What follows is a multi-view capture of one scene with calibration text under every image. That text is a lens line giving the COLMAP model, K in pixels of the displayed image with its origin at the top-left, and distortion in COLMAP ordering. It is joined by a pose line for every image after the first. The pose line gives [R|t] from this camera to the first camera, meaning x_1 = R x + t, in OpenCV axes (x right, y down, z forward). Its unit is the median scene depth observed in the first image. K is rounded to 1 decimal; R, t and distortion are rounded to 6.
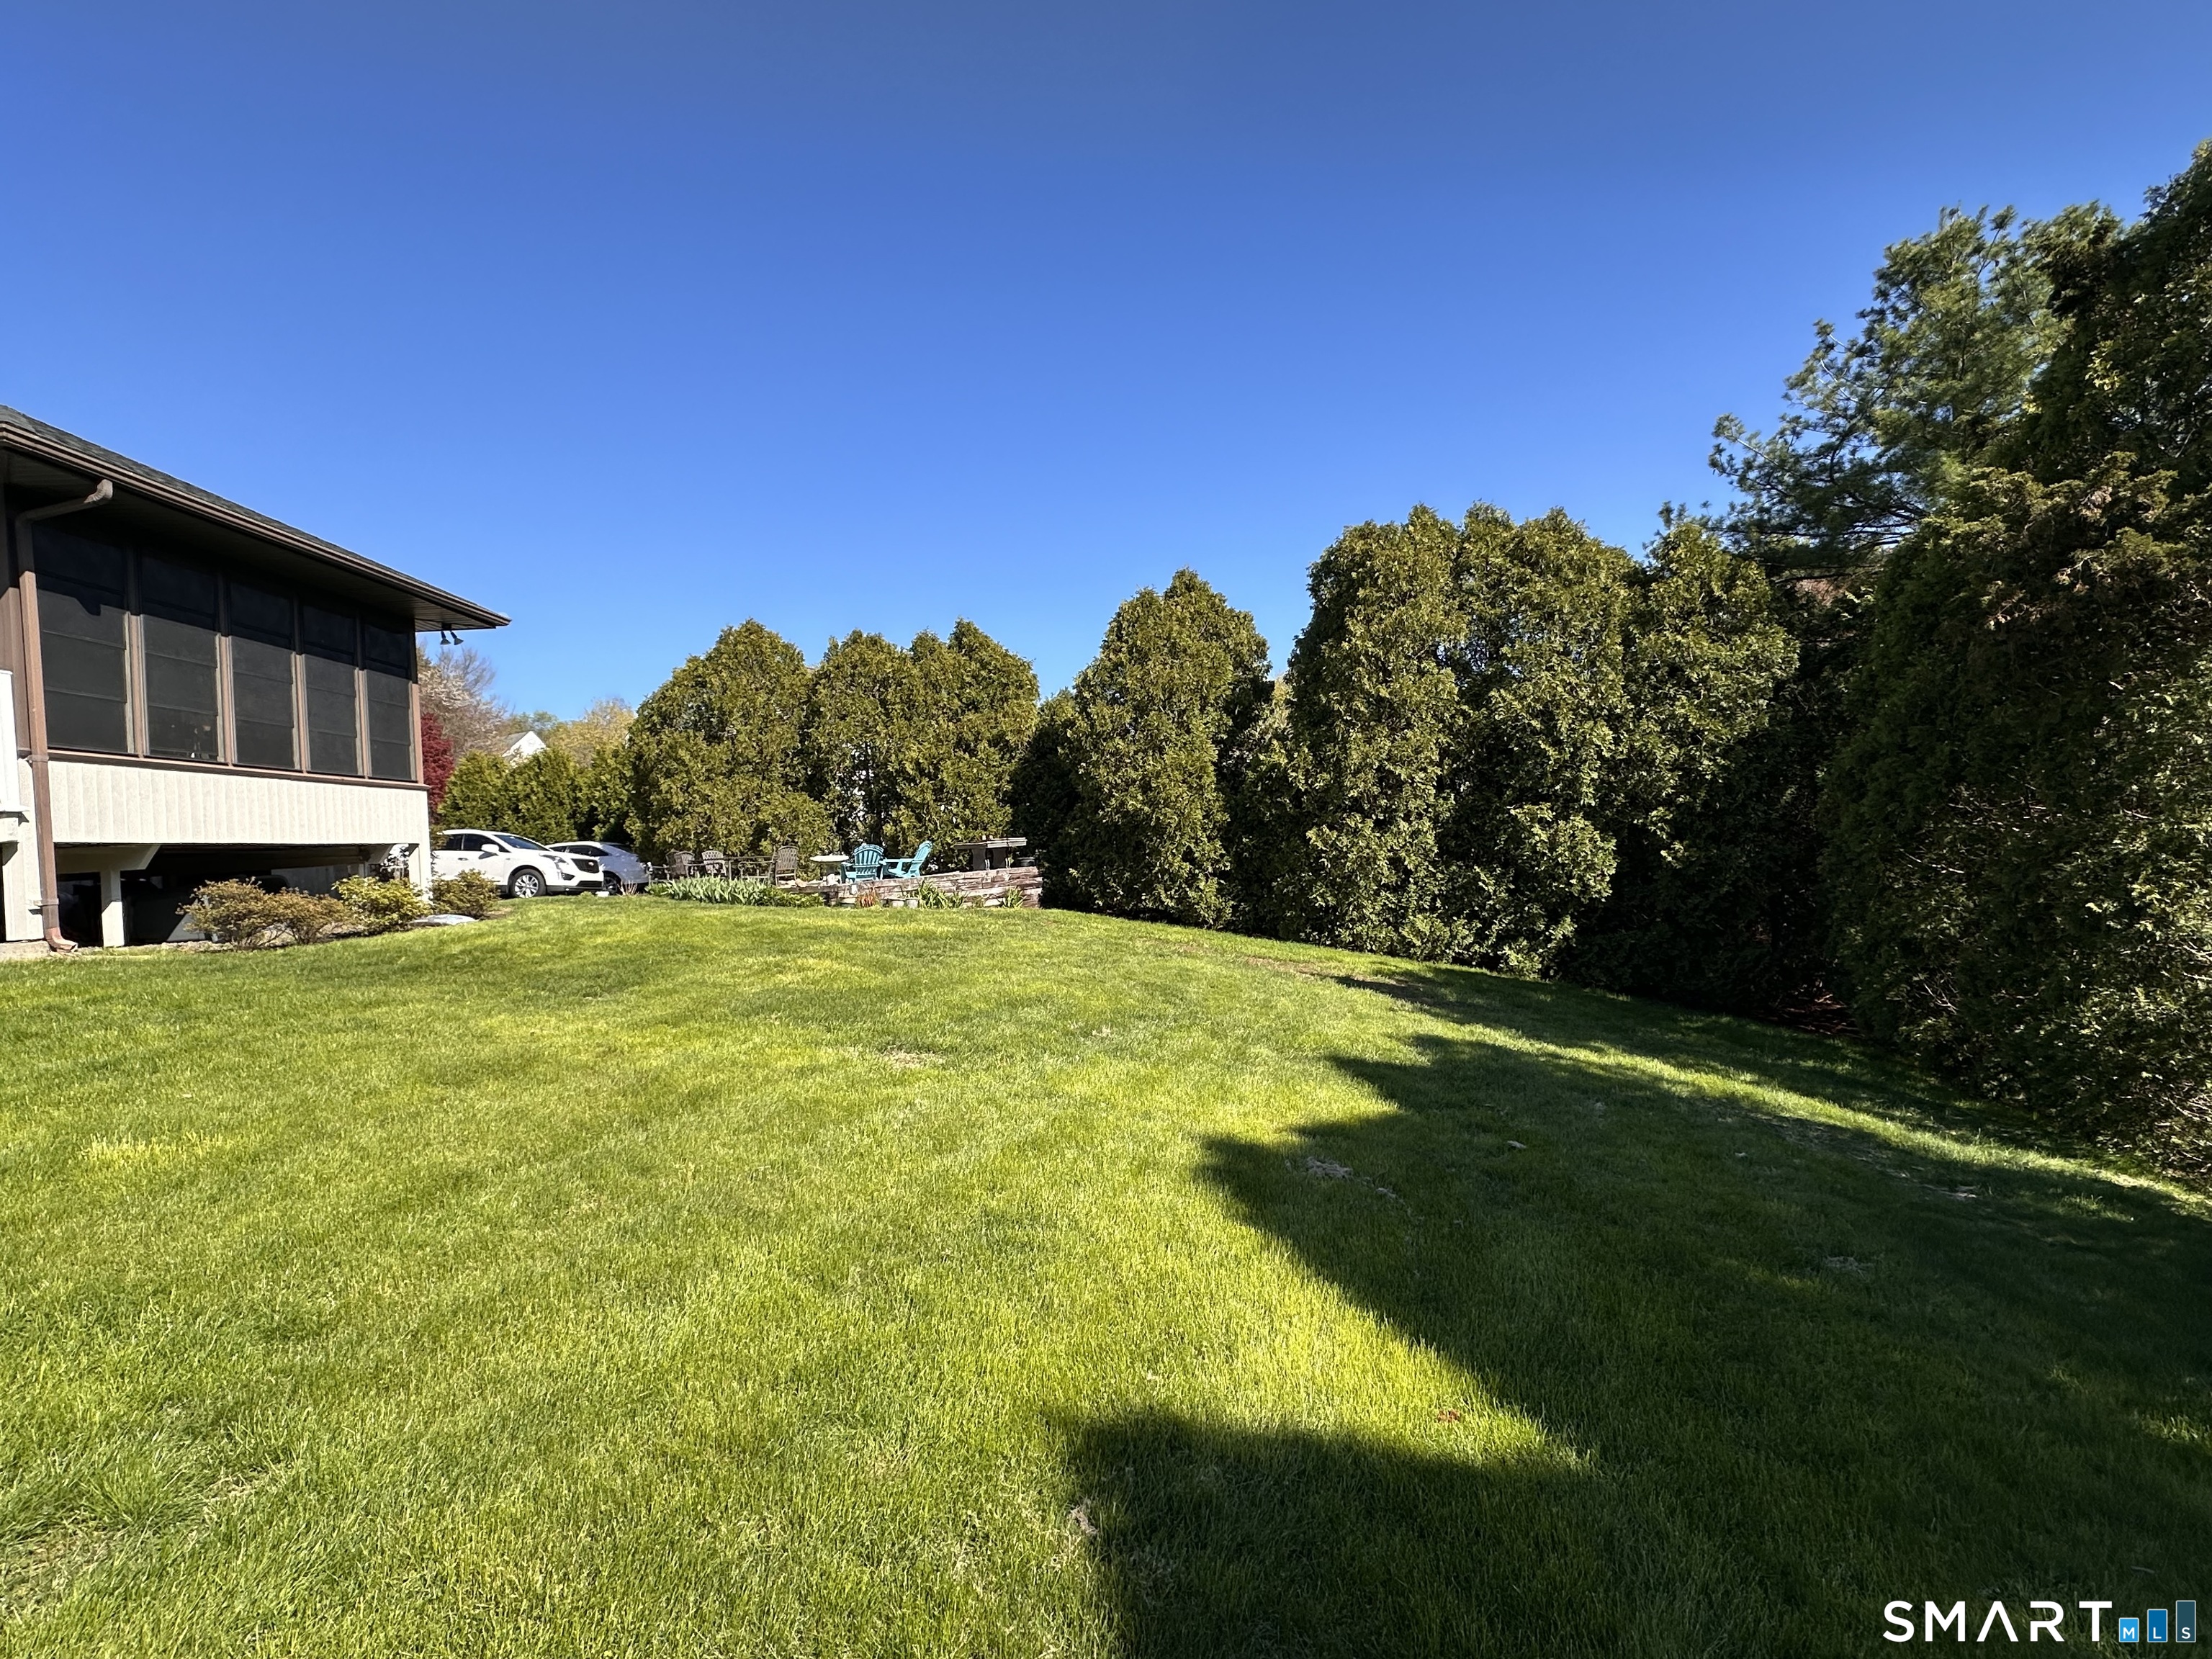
lens RADIAL K [[1058.2, 0, 1111.9], [0, 1058.2, 827.1], [0, 0, 1]] dist [0.000079, -0.001176]
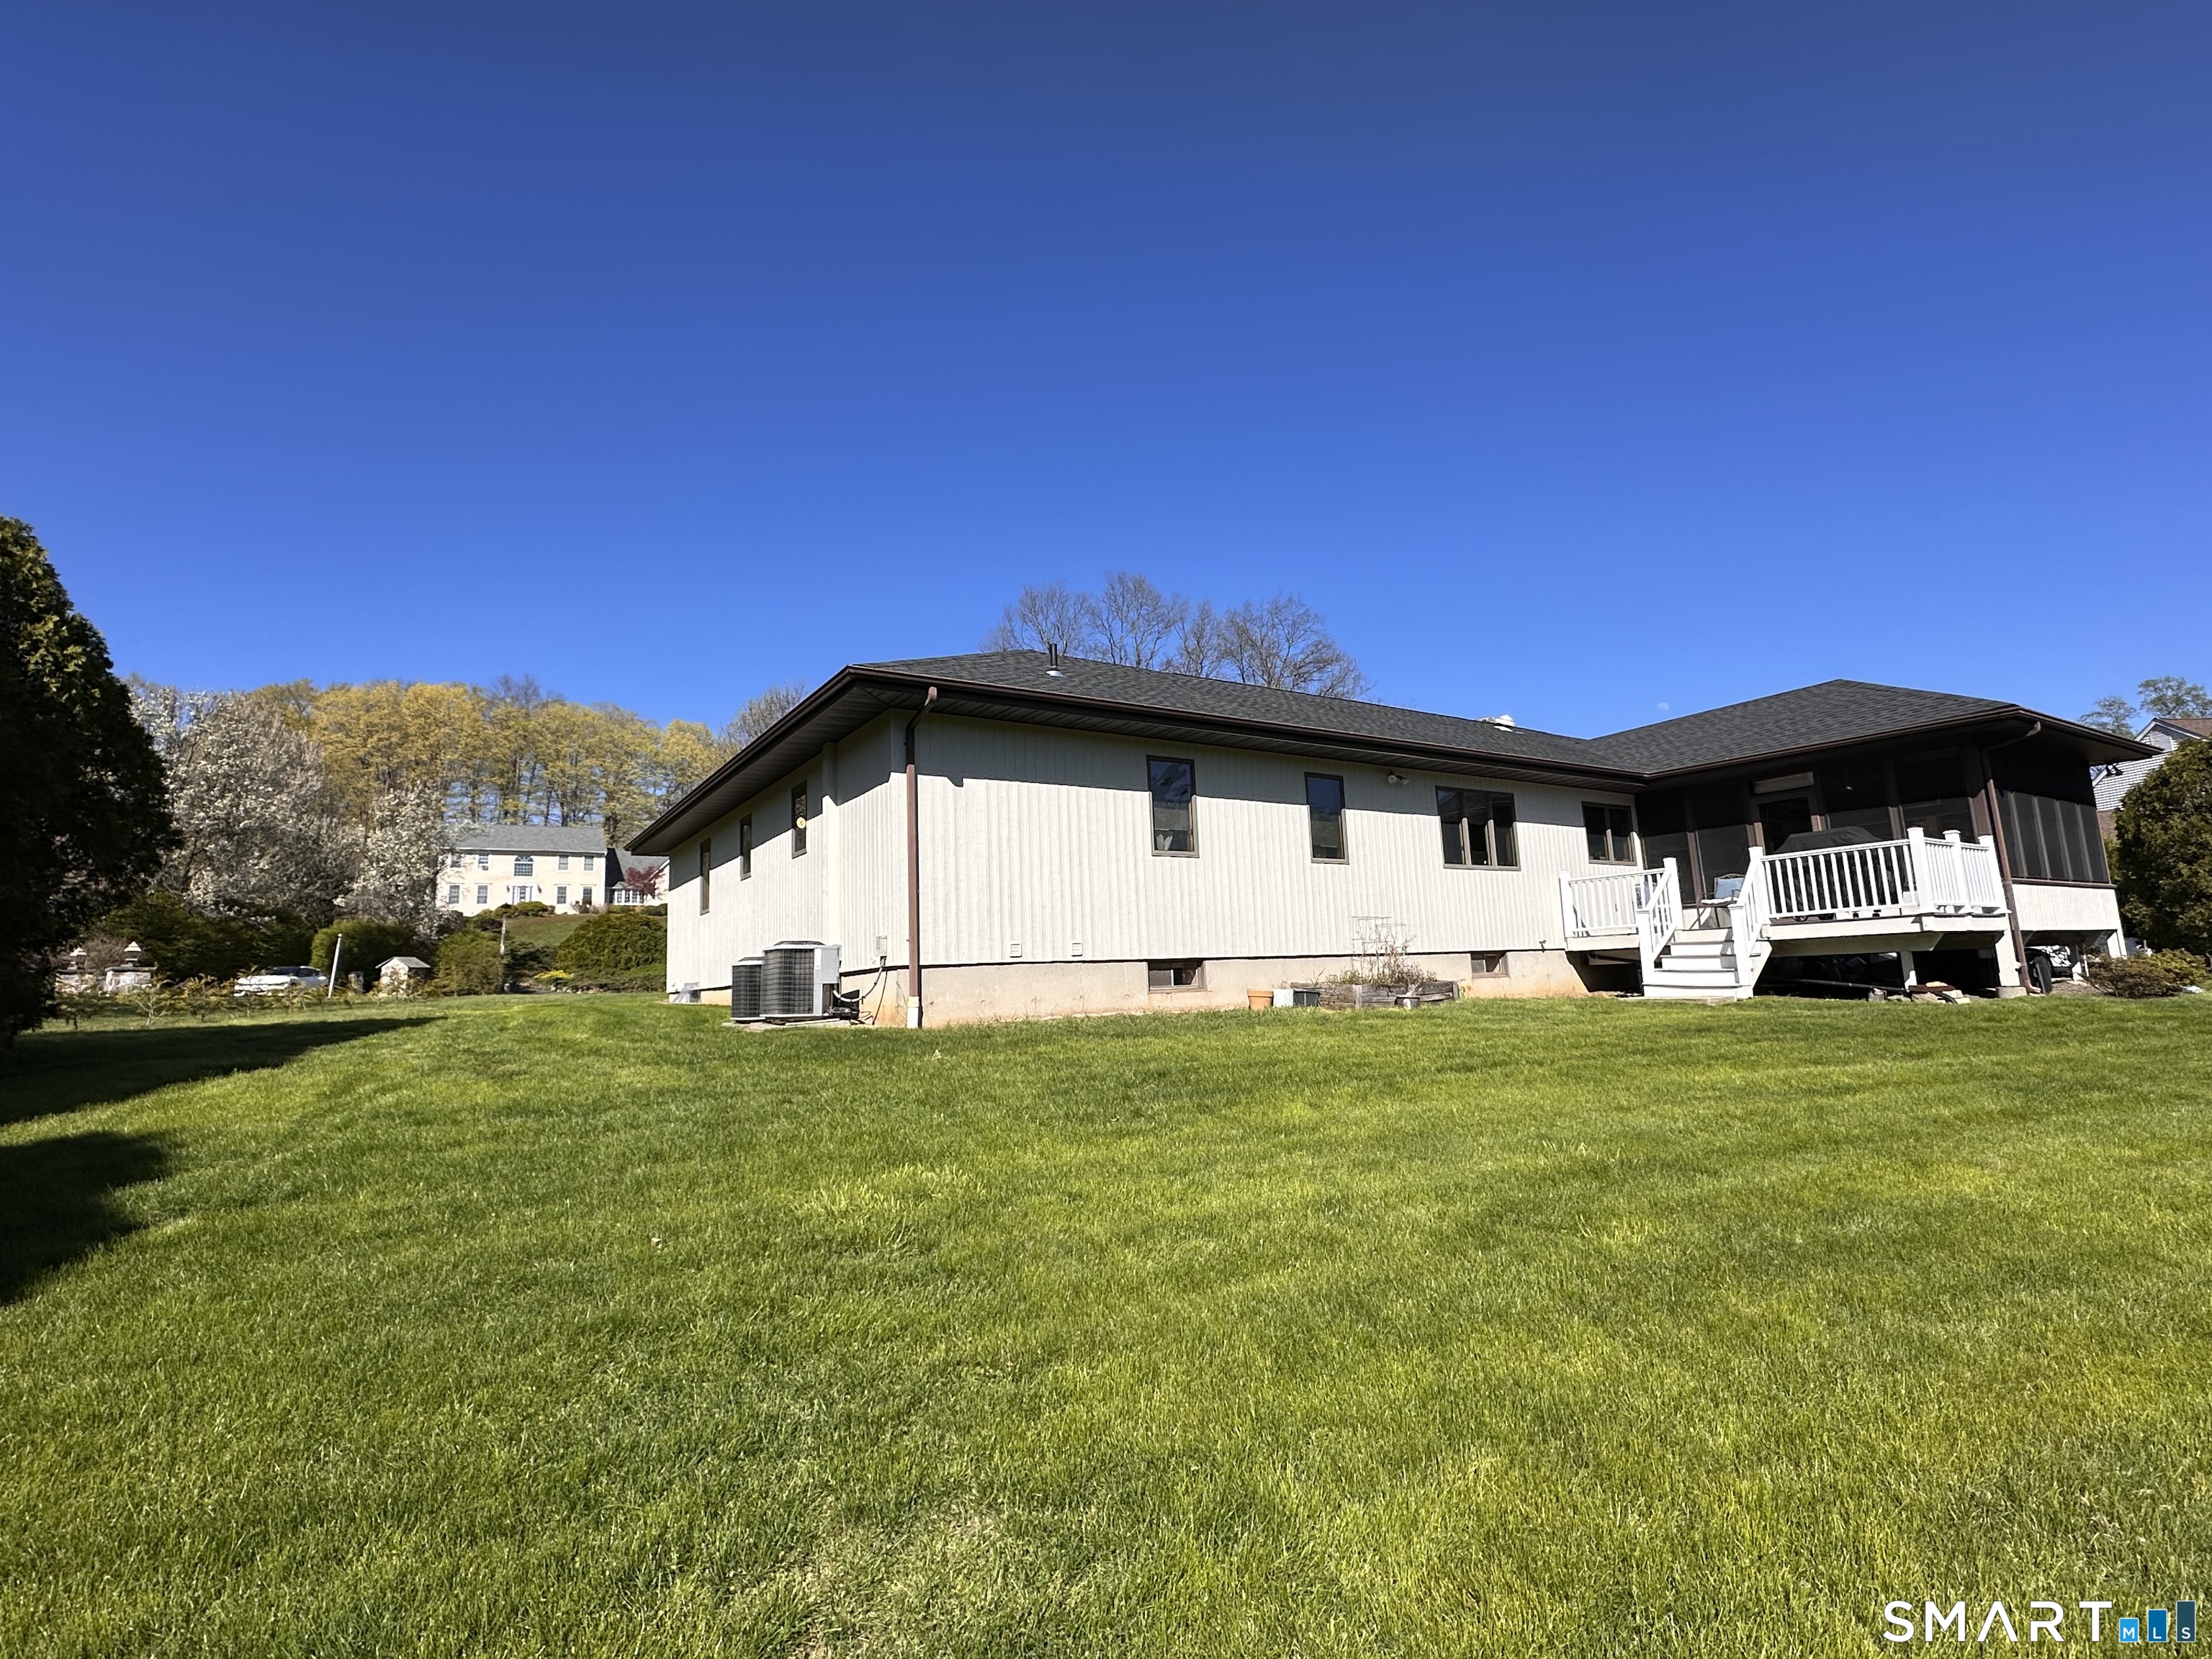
lens RADIAL K [[1058.2, 0, 1108.9], [0, 1058.2, 819.9], [0, 0, 1]] dist [0.000079, -0.001176]
pose [[0.523317, -0.097112, -0.846587, -0.225409], [0.023031, 0.994734, -0.099870, -0.021701], [0.851827, 0.032766, 0.522797, -0.938550]]
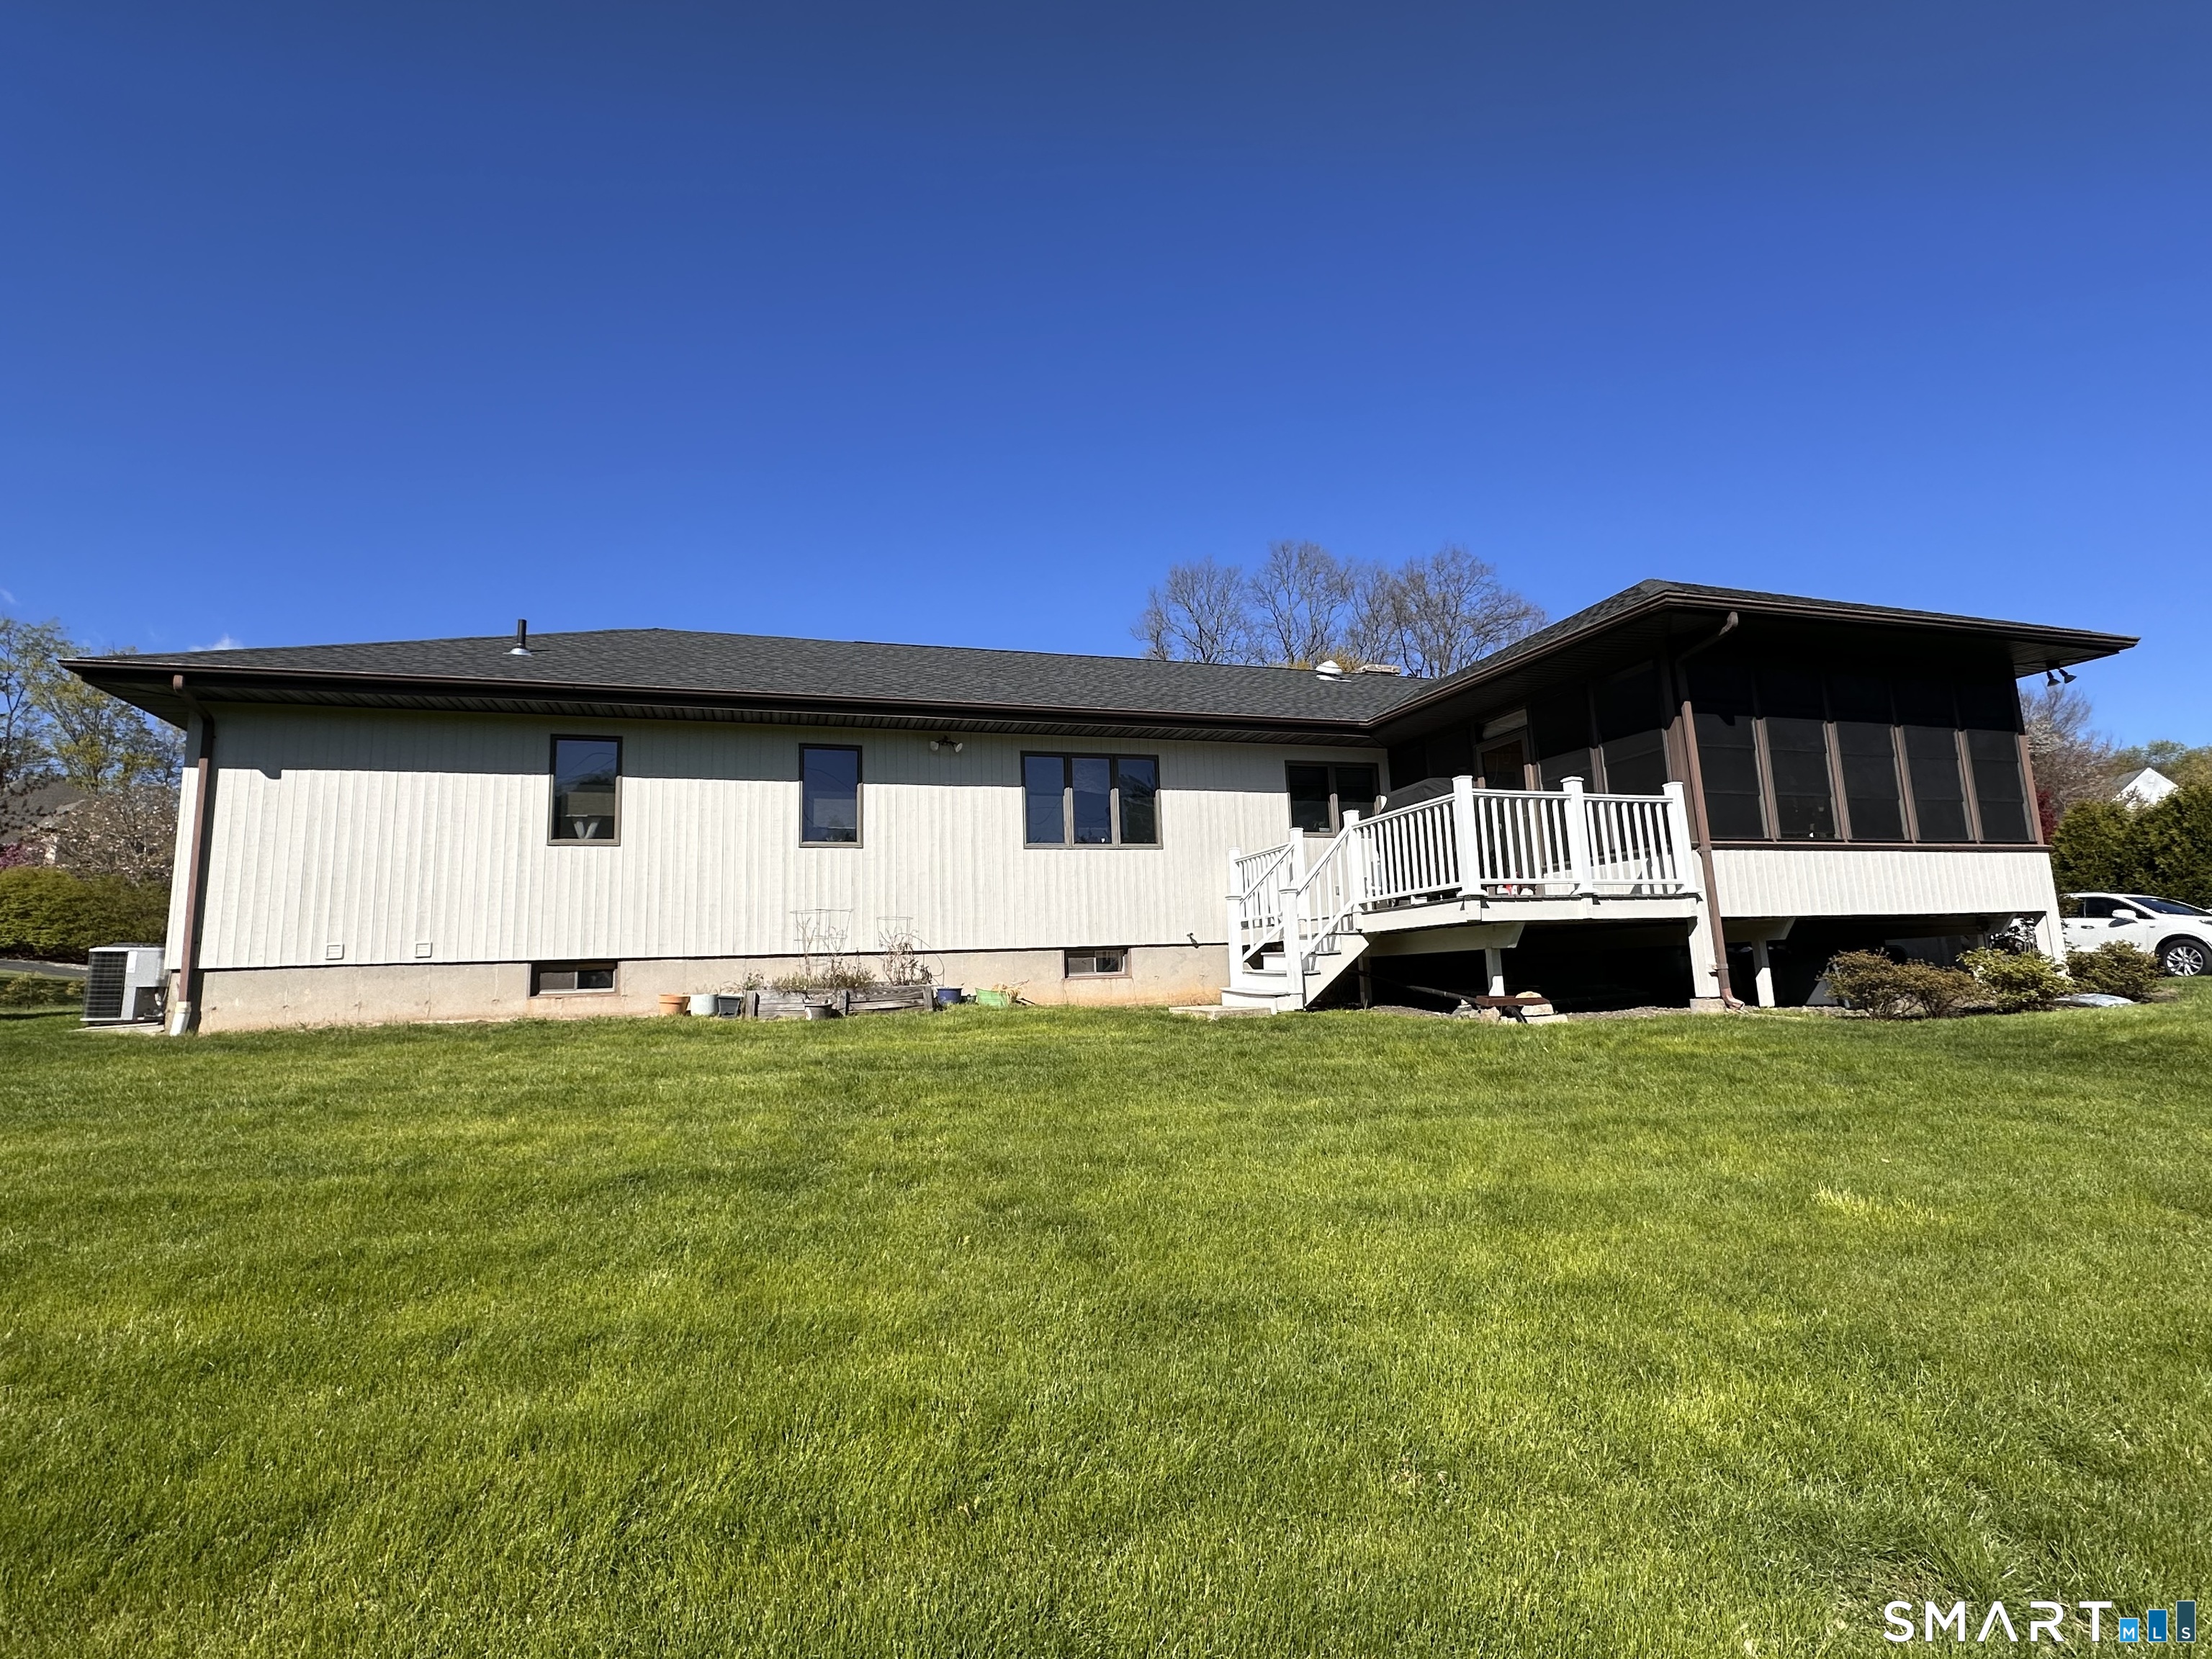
lens RADIAL K [[1058.2, 0, 1100.9], [0, 1058.2, 833.9], [0, 0, 1]] dist [0.000079, -0.001176]
pose [[0.280136, -0.088339, -0.955887, -0.024930], [0.033937, 0.996046, -0.082105, -0.003965], [0.959360, -0.009439, 0.282026, -0.017826]]
